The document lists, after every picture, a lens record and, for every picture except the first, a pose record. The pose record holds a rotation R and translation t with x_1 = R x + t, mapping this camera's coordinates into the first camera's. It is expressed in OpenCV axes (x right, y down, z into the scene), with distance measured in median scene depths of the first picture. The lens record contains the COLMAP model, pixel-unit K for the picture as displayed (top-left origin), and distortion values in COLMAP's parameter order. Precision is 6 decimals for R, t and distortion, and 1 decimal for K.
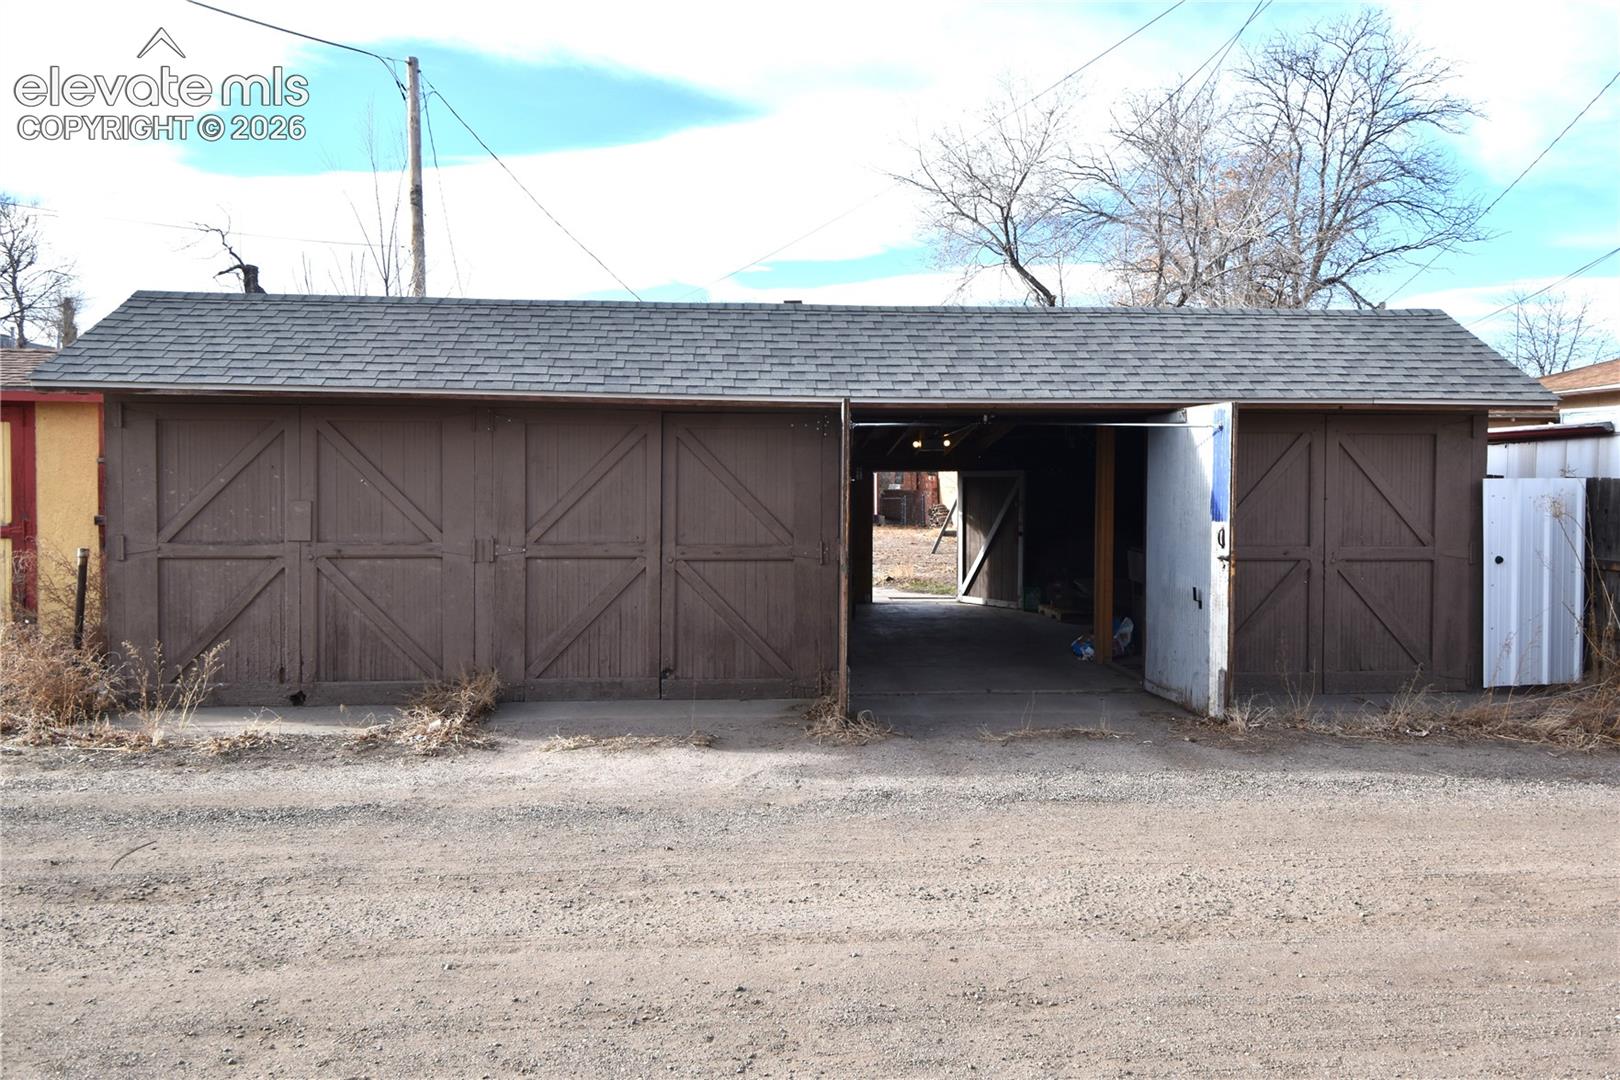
lens RADIAL K [[1193.9, 0, 810.2], [0, 1193.9, 543.2], [0, 0, 1]] dist [0.055293, -0.070114]
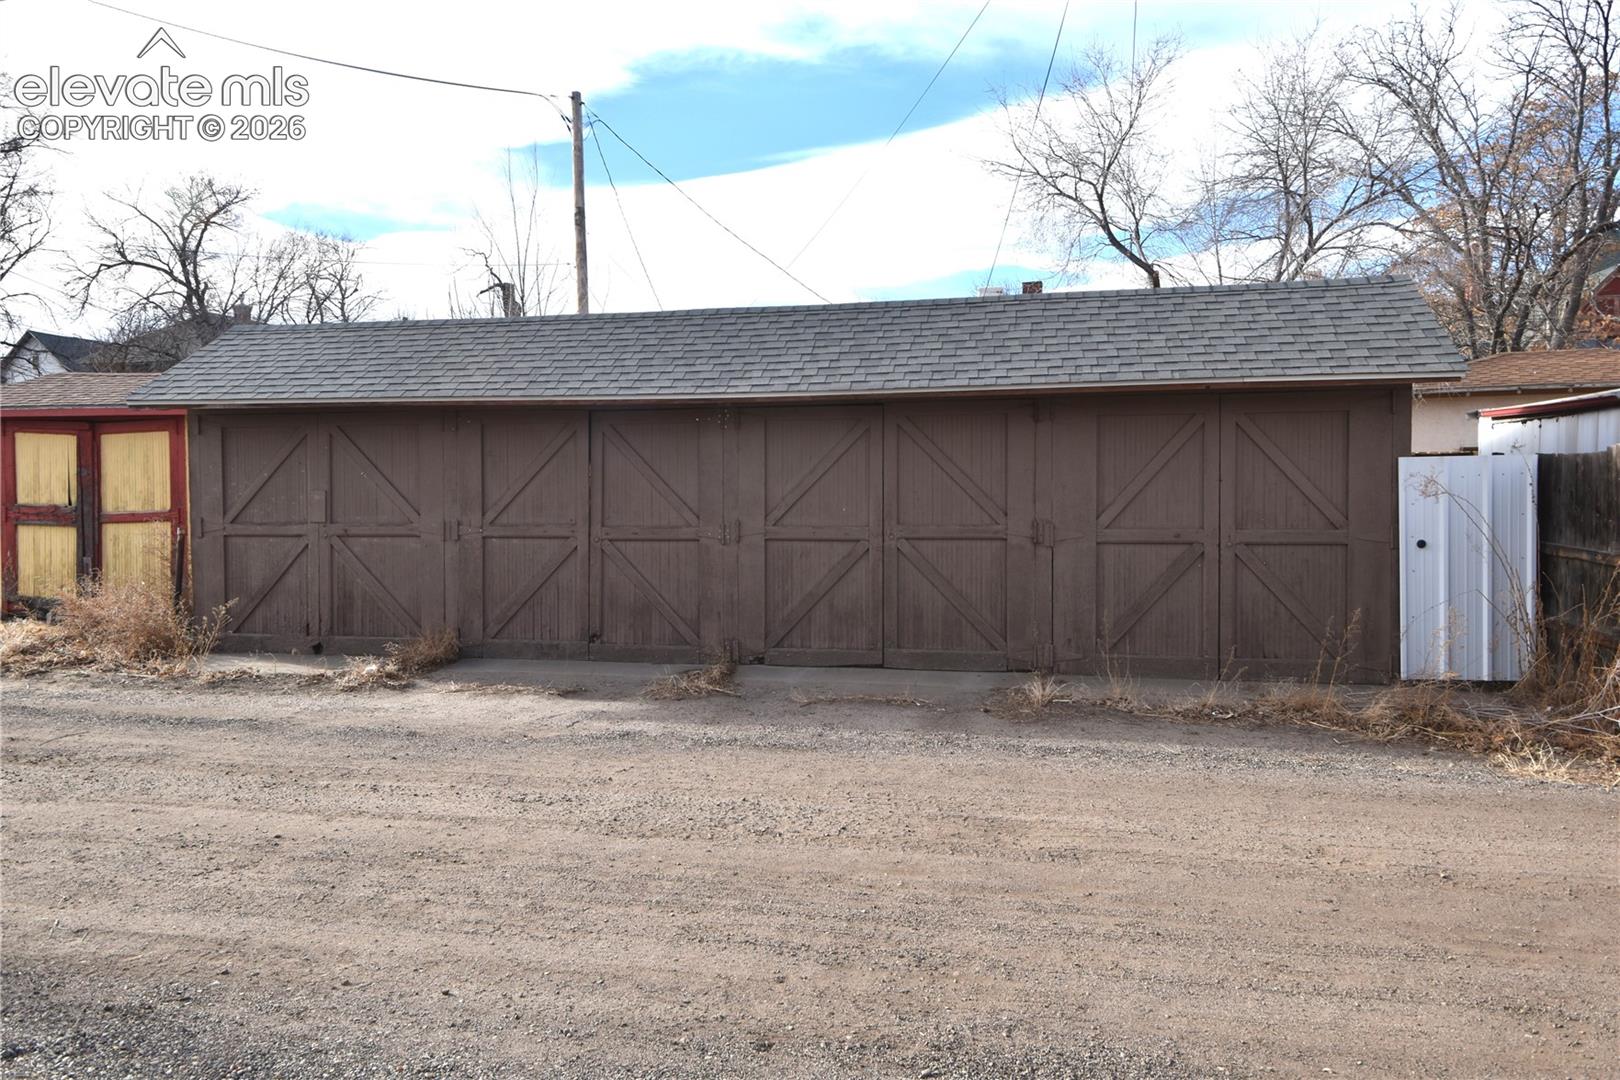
lens RADIAL K [[1259.2, 0, 810.2], [0, 1259.2, 531.6], [0, 0, 1]] dist [0.034148, -0.003807]
pose [[0.947139, 0.001597, -0.320820, 0.472077], [-0.005469, 0.999923, -0.011168, 0.019169], [0.320777, 0.012332, 0.947074, -0.082398]]
